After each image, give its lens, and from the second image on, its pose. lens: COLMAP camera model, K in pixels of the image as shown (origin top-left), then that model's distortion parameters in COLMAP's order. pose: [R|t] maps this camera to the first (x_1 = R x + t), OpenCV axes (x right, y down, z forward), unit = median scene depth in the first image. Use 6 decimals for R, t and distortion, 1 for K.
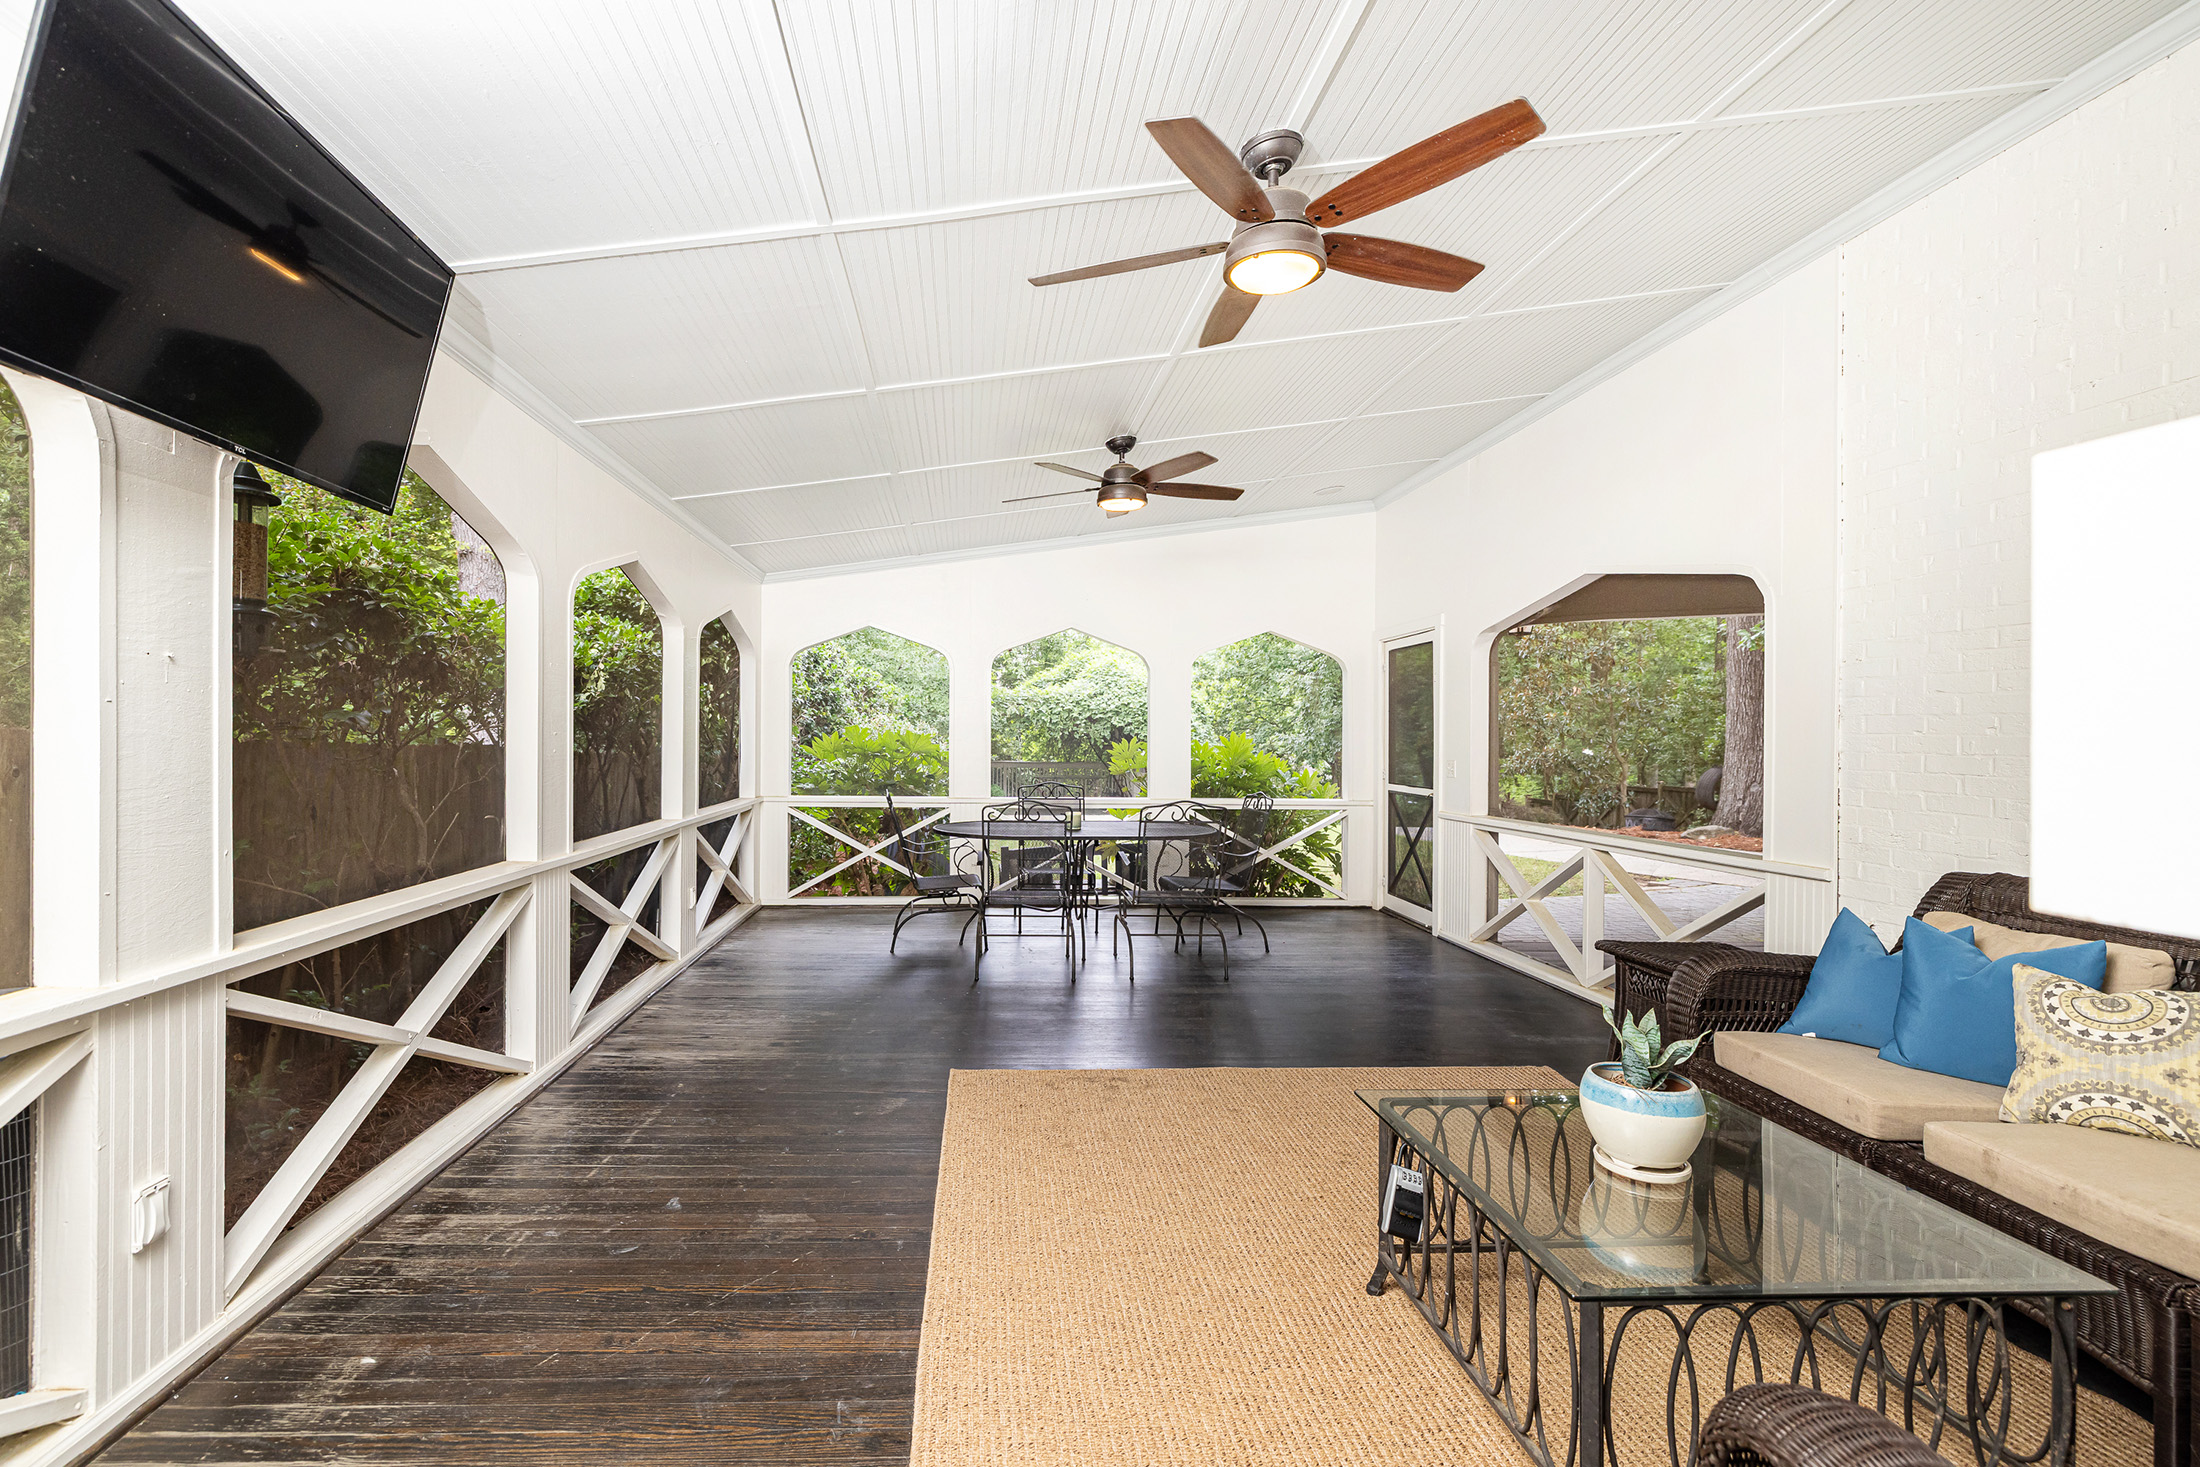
lens RADIAL K [[926.1, 0, 1100.0], [0, 926.1, 733.5], [0, 0, 1]] dist [0.001332, 0.000147]
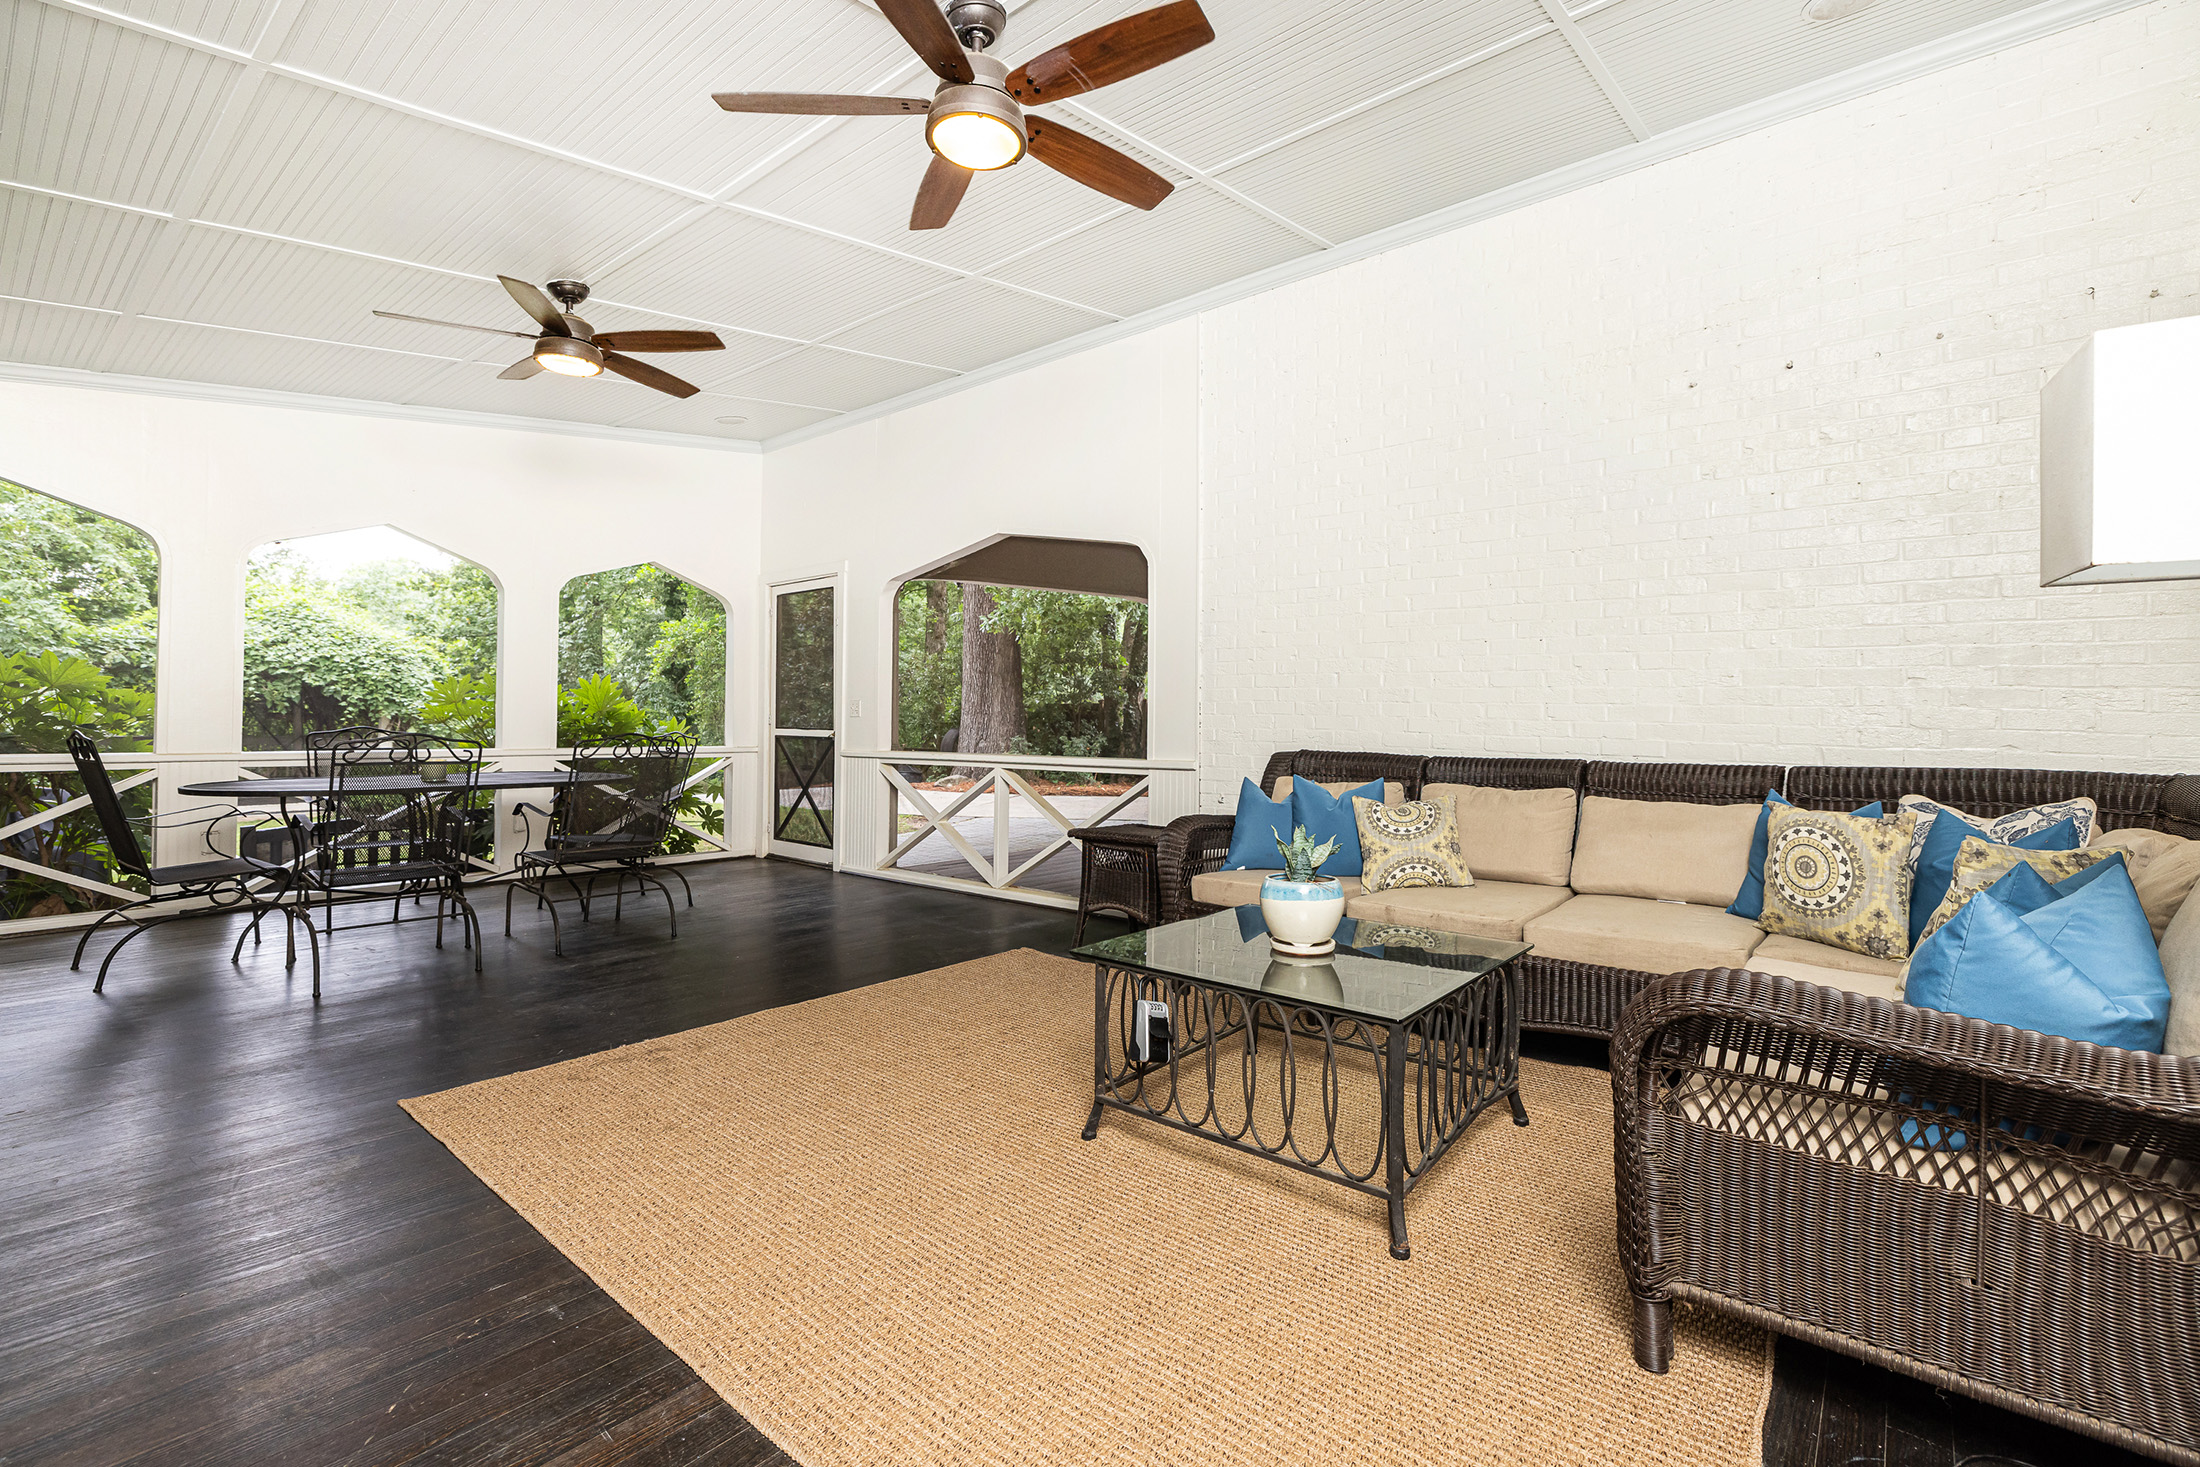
lens RADIAL K [[896.7, 0, 1096.3], [0, 896.7, 689.3], [0, 0, 1]] dist [-0.001500, -0.000032]
pose [[0.713478, 0.015669, 0.700503, -0.191973], [-0.001181, 0.999775, -0.021160, 0.052847], [-0.700677, 0.014270, 0.713336, 0.119350]]
